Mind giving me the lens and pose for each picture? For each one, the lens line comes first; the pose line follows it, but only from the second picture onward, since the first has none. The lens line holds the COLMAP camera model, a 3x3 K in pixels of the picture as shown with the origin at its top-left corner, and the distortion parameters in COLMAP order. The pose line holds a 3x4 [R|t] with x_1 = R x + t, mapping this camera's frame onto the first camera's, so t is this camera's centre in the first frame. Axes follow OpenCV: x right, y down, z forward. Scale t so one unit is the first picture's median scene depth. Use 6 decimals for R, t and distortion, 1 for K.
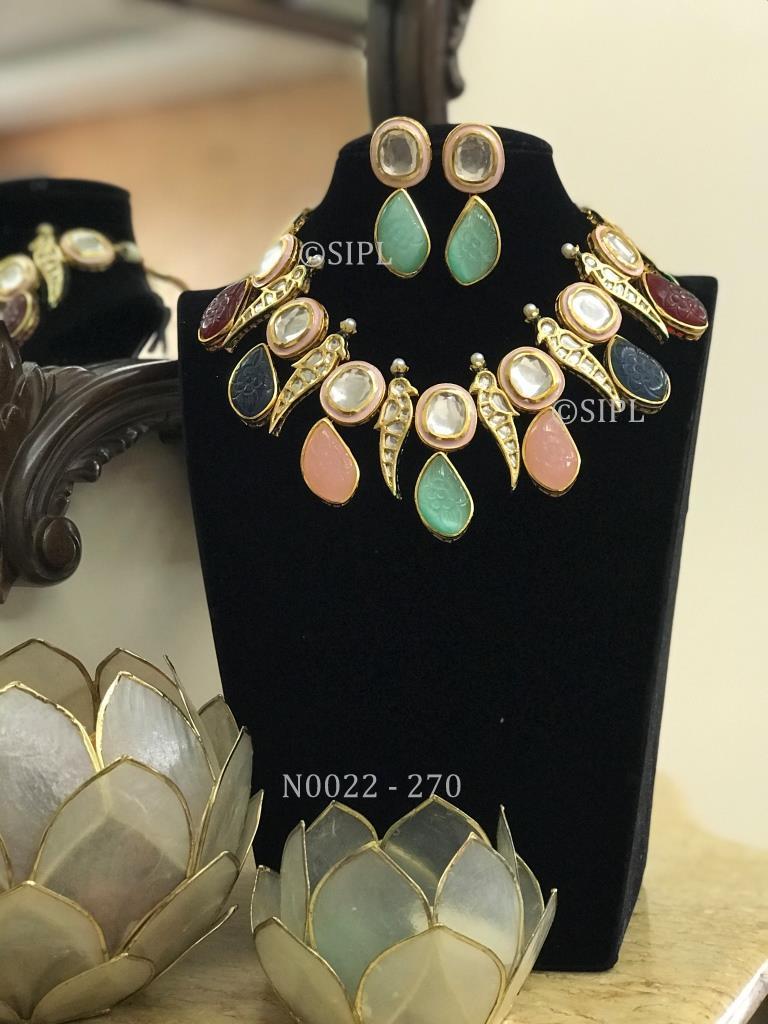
lens RADIAL K [[1710.9, 0, 382.4], [0, 1710.9, 506.1], [0, 0, 1]] dist [-0.001963, 0.000000]
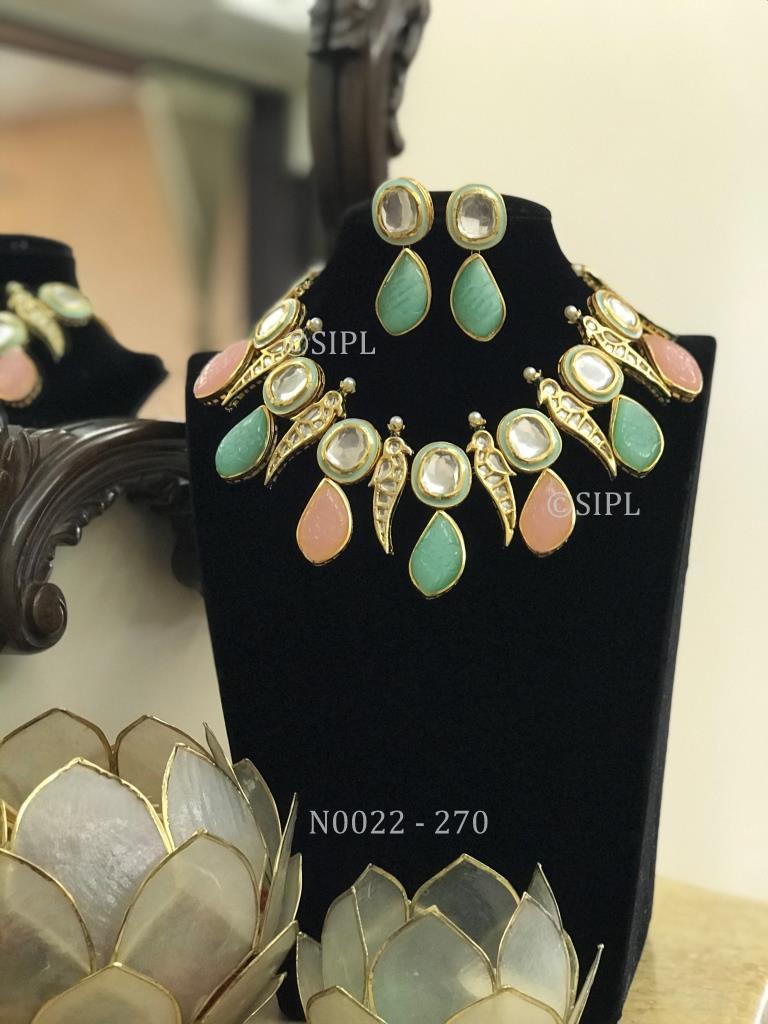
lens RADIAL K [[1710.9, 0, 371.9], [0, 1710.9, 490.3], [0, 0, 1]] dist [-0.001963, 0.000000]
pose [[0.992765, -0.011589, 0.119517, -0.132027], [0.014734, 0.999567, -0.025468, -0.019232], [-0.119170, 0.027044, 0.992505, -0.001026]]
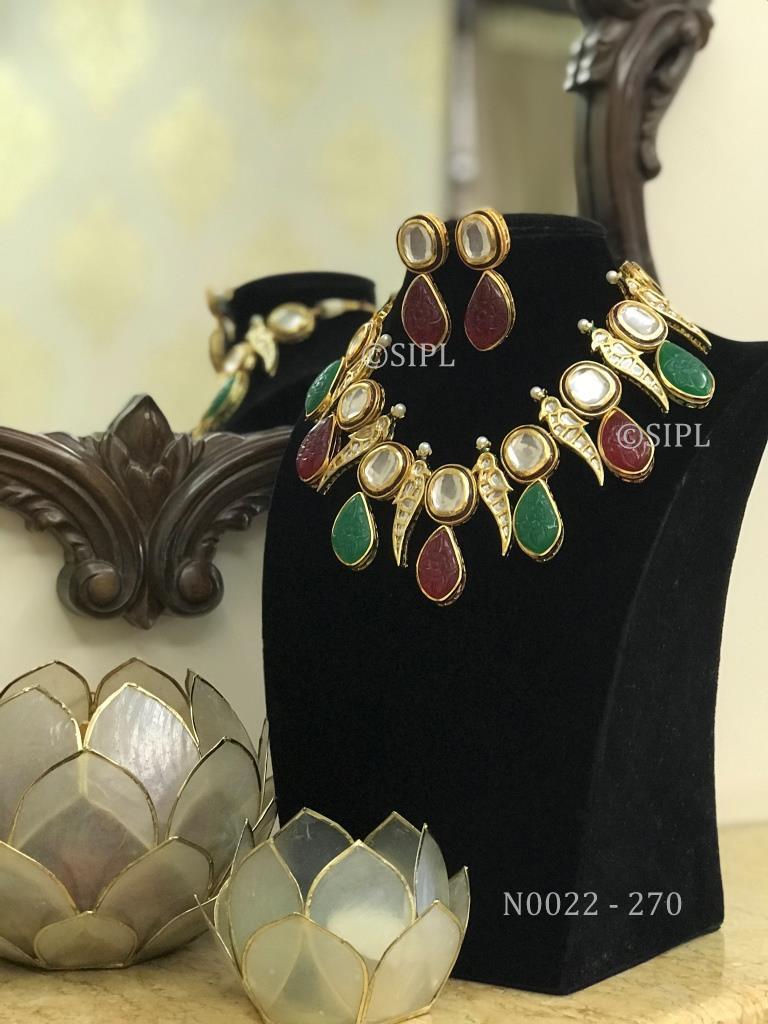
lens RADIAL K [[1710.9, 0, 379.8], [0, 1710.9, 515.6], [0, 0, 1]] dist [-0.001963, 0.000000]
pose [[0.908113, 0.017698, -0.418351, 0.438830], [-0.031581, 0.999156, -0.026283, 0.003445], [0.417533, 0.037080, 0.907905, -0.028518]]
